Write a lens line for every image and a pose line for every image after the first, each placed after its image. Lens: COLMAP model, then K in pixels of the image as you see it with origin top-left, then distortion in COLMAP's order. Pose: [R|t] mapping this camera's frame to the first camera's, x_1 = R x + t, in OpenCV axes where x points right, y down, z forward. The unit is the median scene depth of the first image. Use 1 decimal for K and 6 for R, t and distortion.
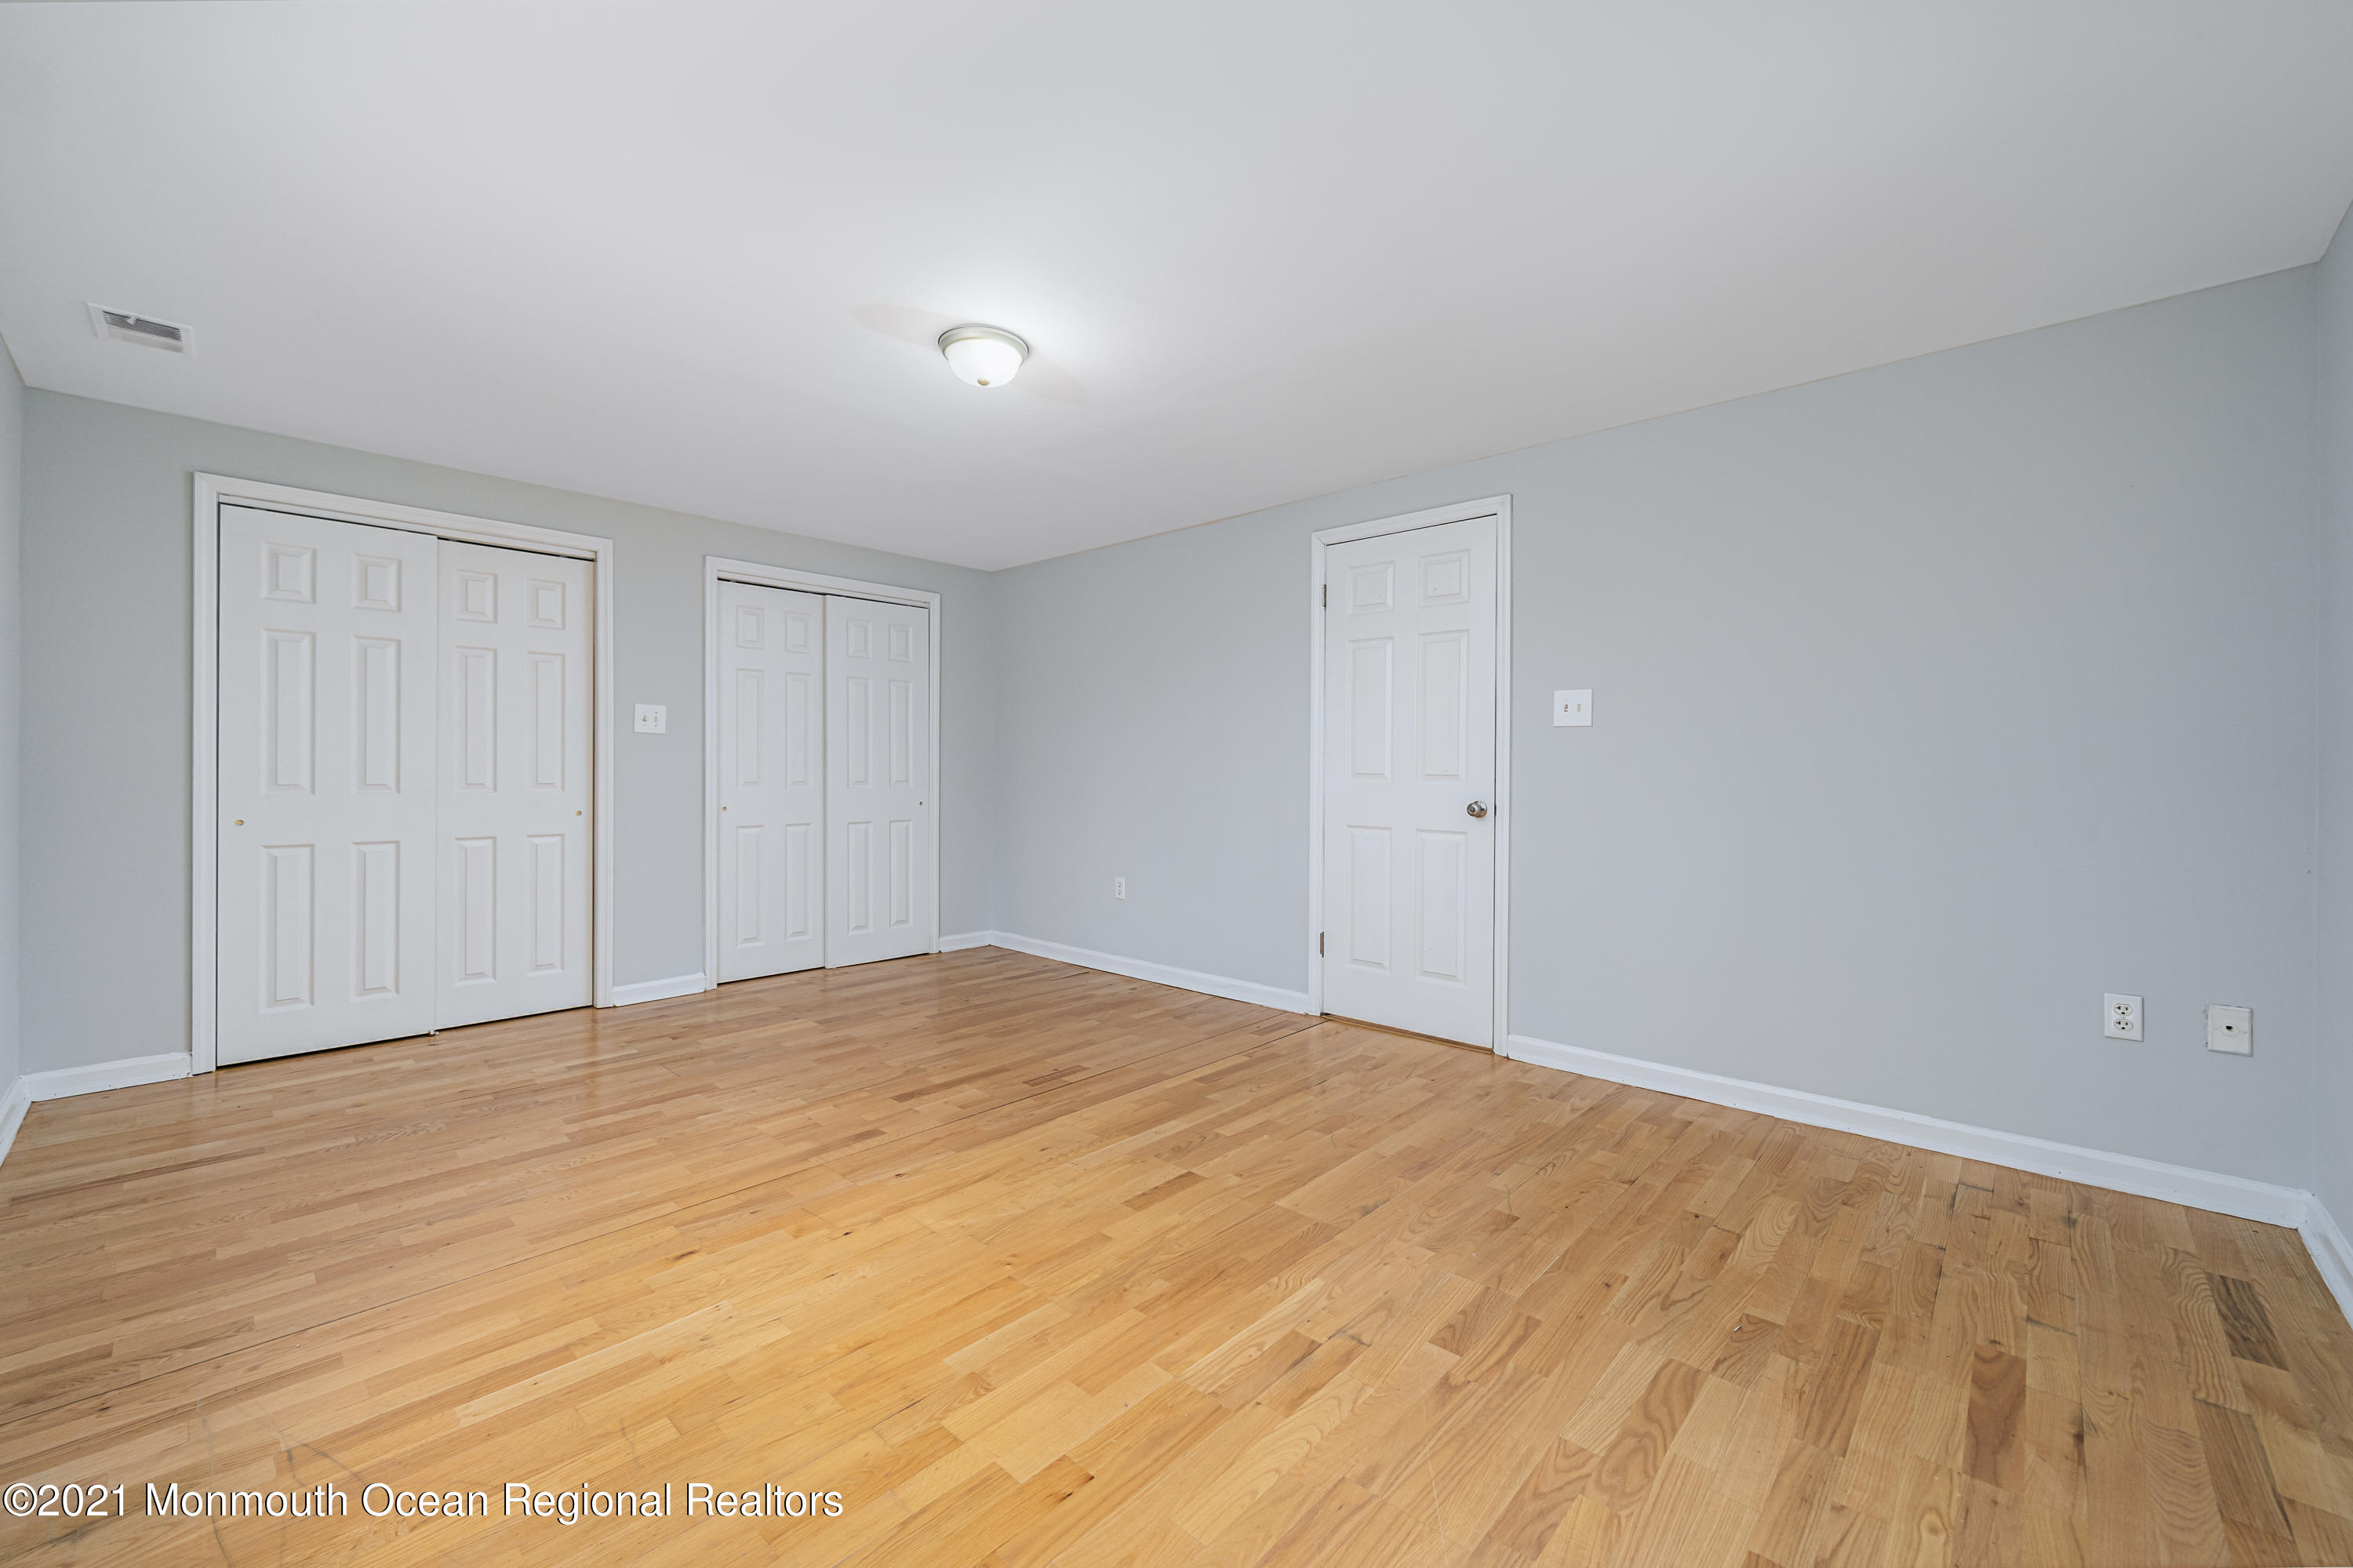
lens RADIAL K [[941.7, 0, 1167.8], [0, 941.7, 763.4], [0, 0, 1]] dist [-0.001685, -0.000229]
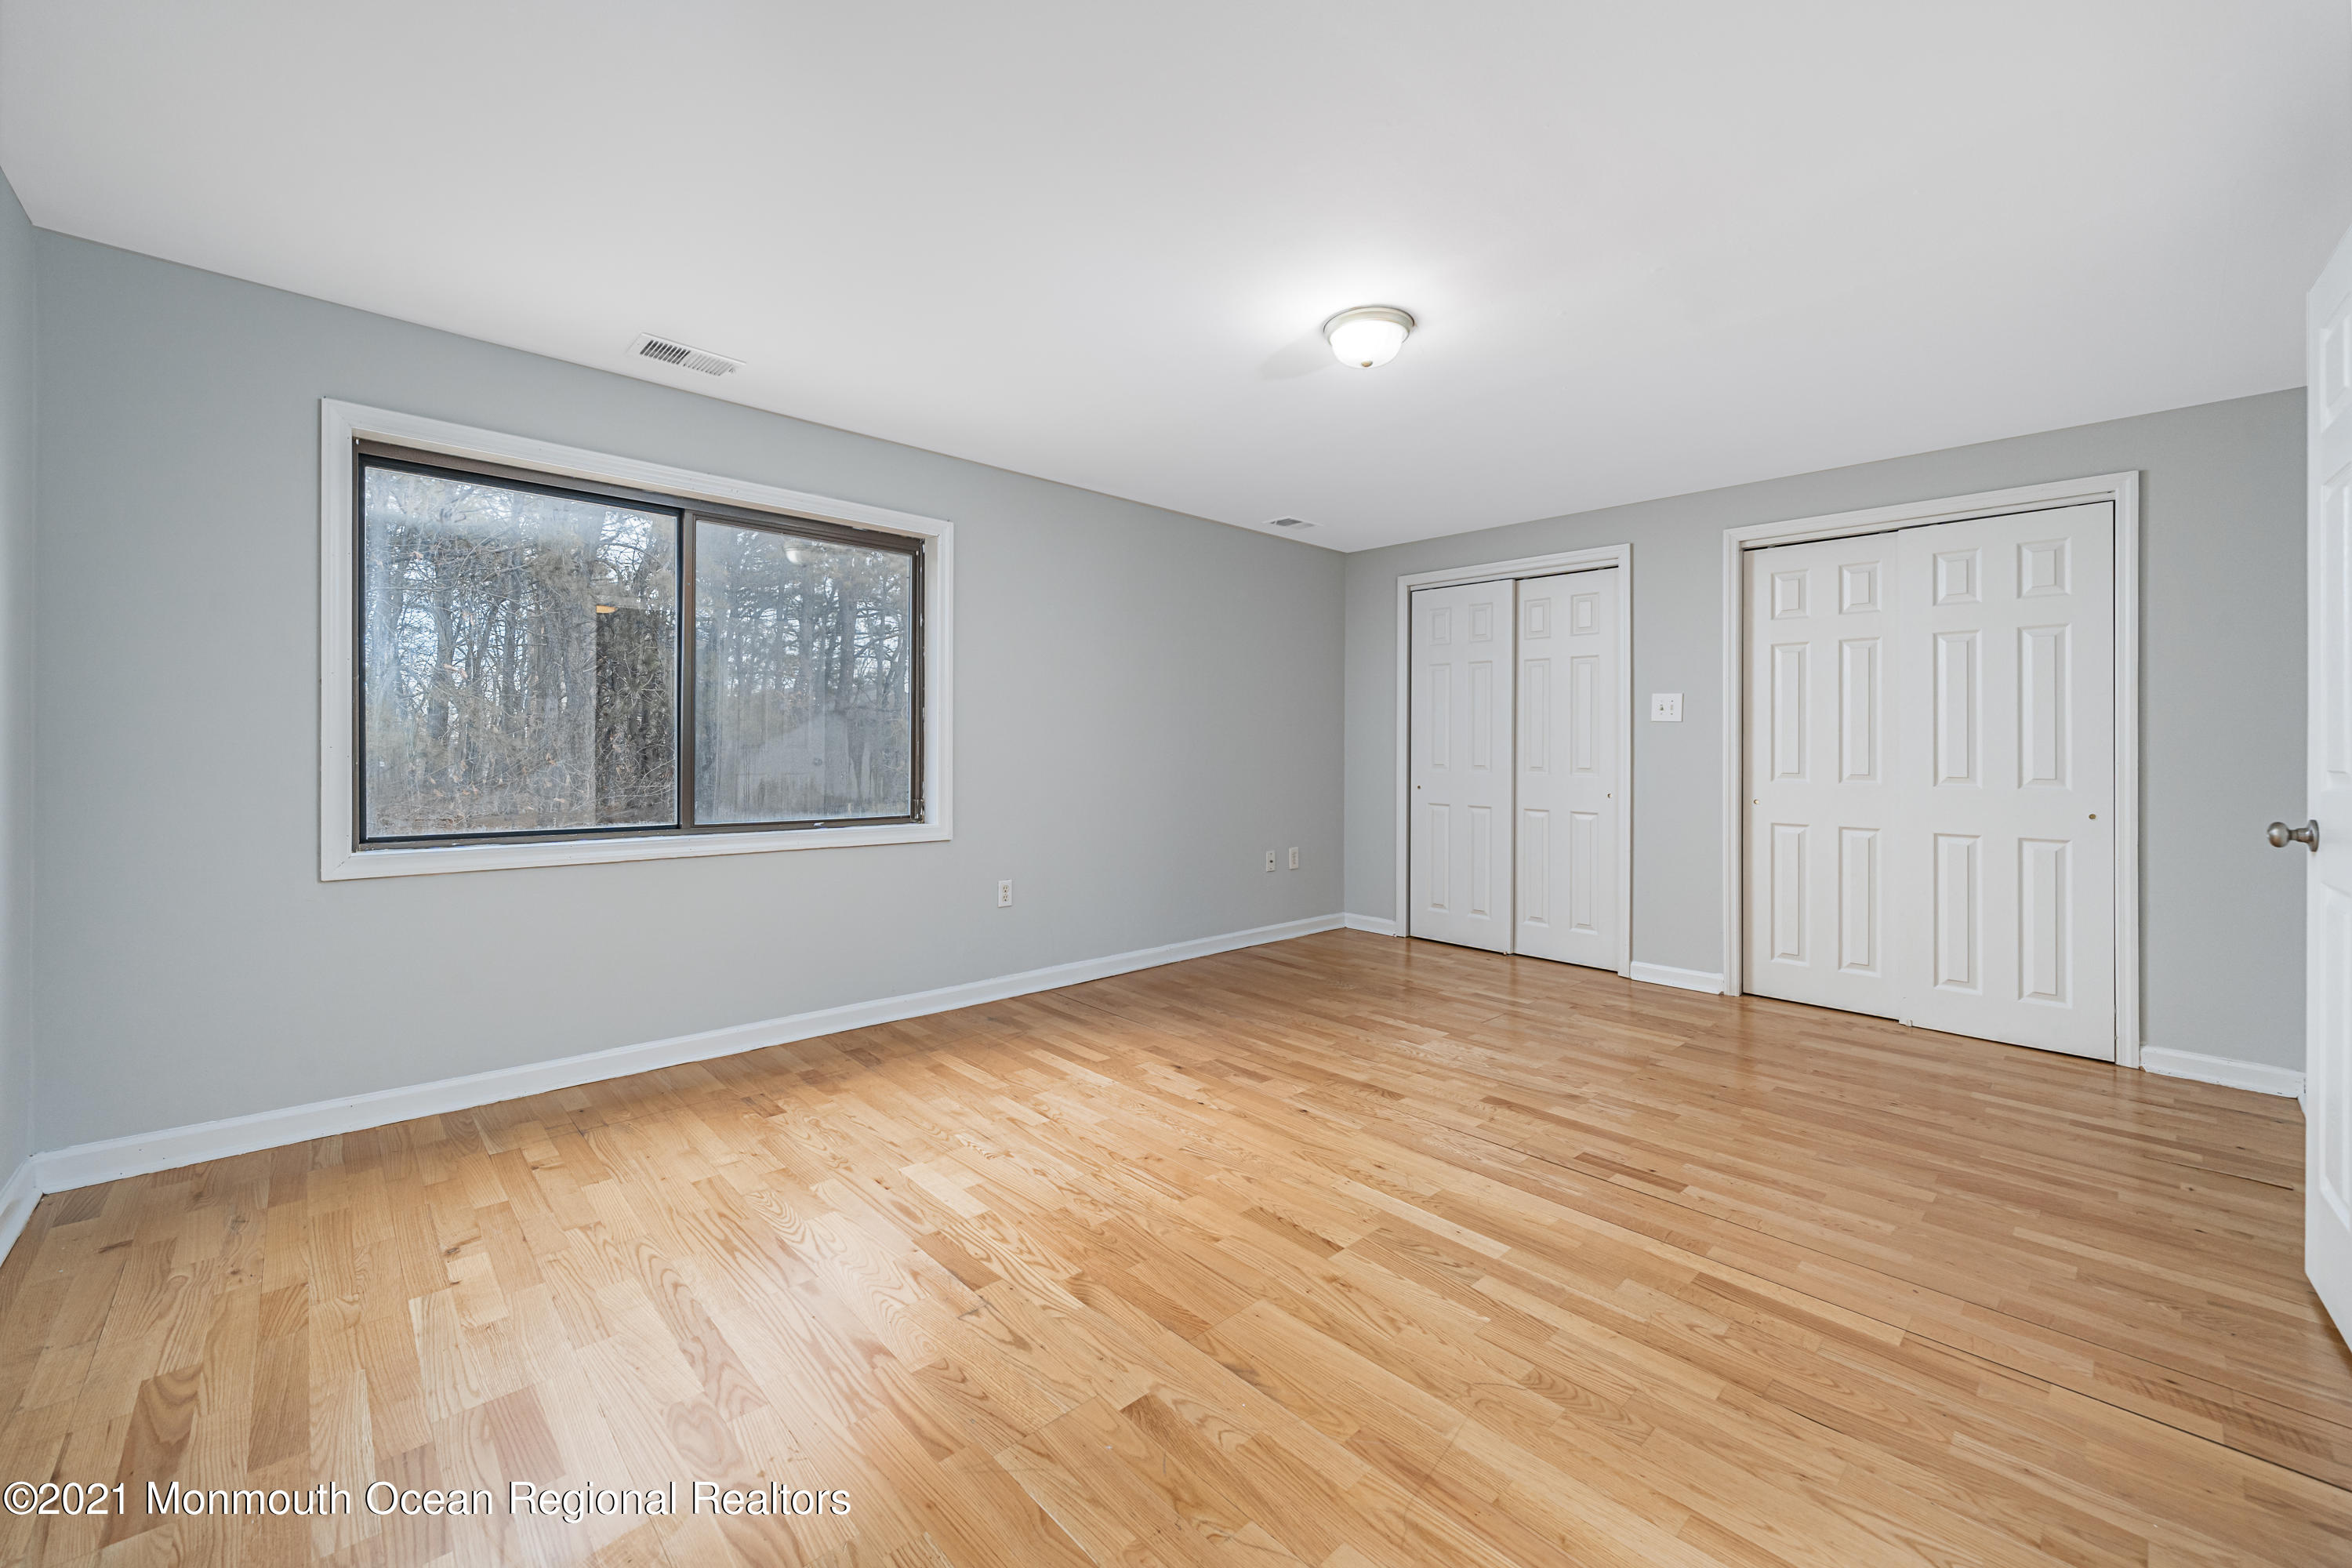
lens RADIAL K [[941.3, 0, 1165.4], [0, 941.3, 737.4], [0, 0, 1]] dist [-0.001685, -0.000229]
pose [[-0.078483, -0.016350, -0.996781, 0.720418], [-0.006850, 0.999851, -0.015861, 0.007354], [0.996892, 0.005583, -0.078583, 0.772050]]
